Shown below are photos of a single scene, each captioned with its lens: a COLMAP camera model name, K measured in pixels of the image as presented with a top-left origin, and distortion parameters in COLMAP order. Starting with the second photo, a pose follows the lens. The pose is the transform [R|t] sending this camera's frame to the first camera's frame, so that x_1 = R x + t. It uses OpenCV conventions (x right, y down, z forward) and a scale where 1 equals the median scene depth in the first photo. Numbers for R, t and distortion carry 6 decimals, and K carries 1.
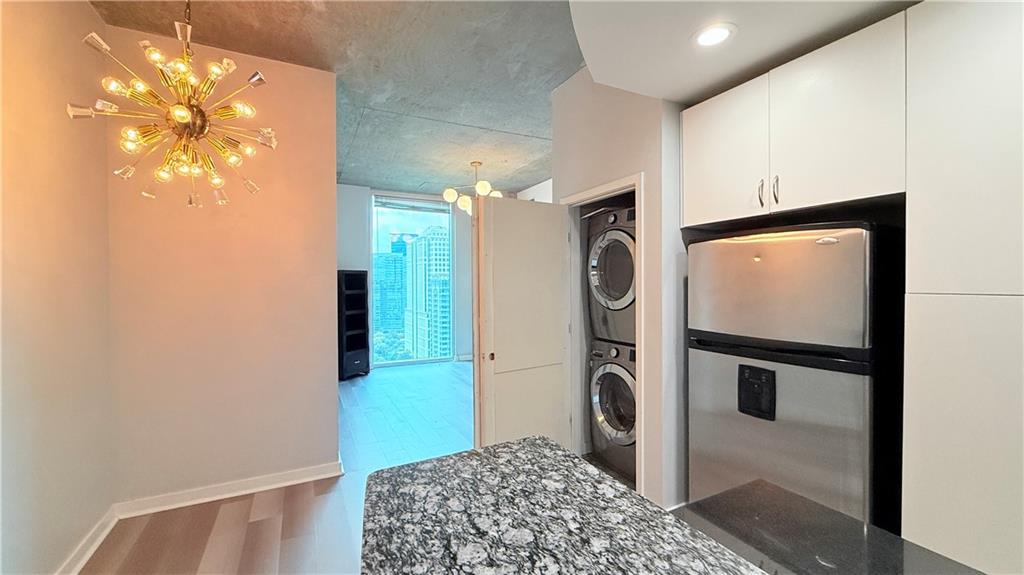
lens RADIAL K [[409.6, 0, 509.1], [0, 409.6, 287.2], [0, 0, 1]] dist [-0.000891, 0.000006]
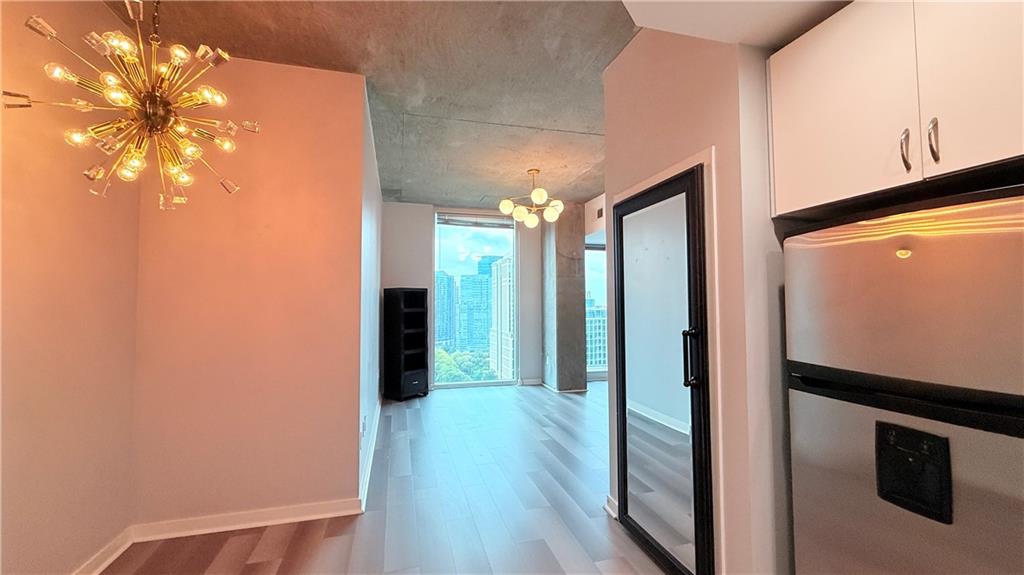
lens RADIAL K [[409.6, 0, 509.1], [0, 409.6, 287.2], [0, 0, 1]] dist [-0.000891, 0.000006]
pose [[0.979135, -0.007447, -0.203076, 0.100577], [-0.002794, 0.998740, -0.050098, 0.011913], [0.203194, 0.049620, 0.977880, 0.189203]]
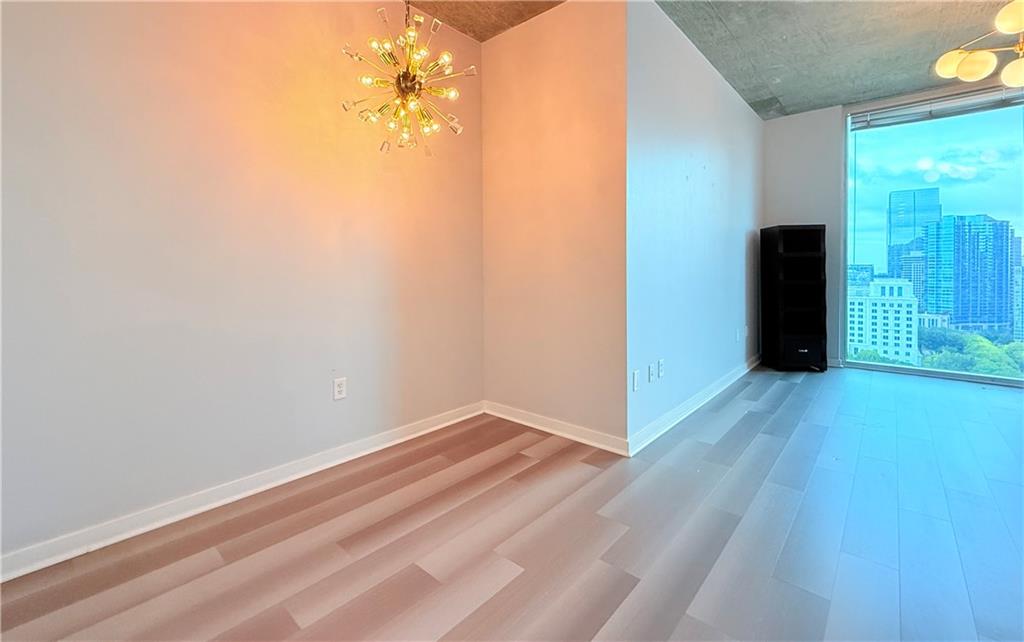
lens RADIAL K [[432.4, 0, 506.1], [0, 432.4, 274.6], [0, 0, 1]] dist [-0.001604, -0.000407]
pose [[0.359820, 0.013269, -0.932927, 0.344569], [-0.005335, 0.999912, 0.012164, 0.090515], [0.933007, 0.000600, 0.359859, 0.504867]]
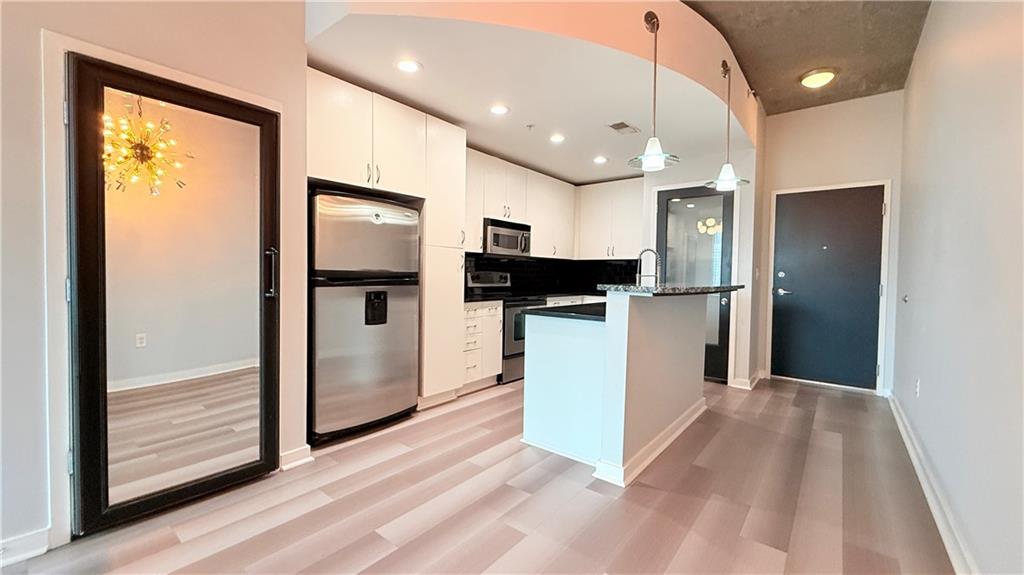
lens RADIAL K [[409.6, 0, 509.1], [0, 409.6, 287.2], [0, 0, 1]] dist [-0.000891, 0.000006]
pose [[-0.404916, -0.027230, 0.913949, -0.665815], [-0.001729, 0.999577, 0.029015, 0.096130], [-0.914352, 0.010168, -0.404792, 0.815265]]
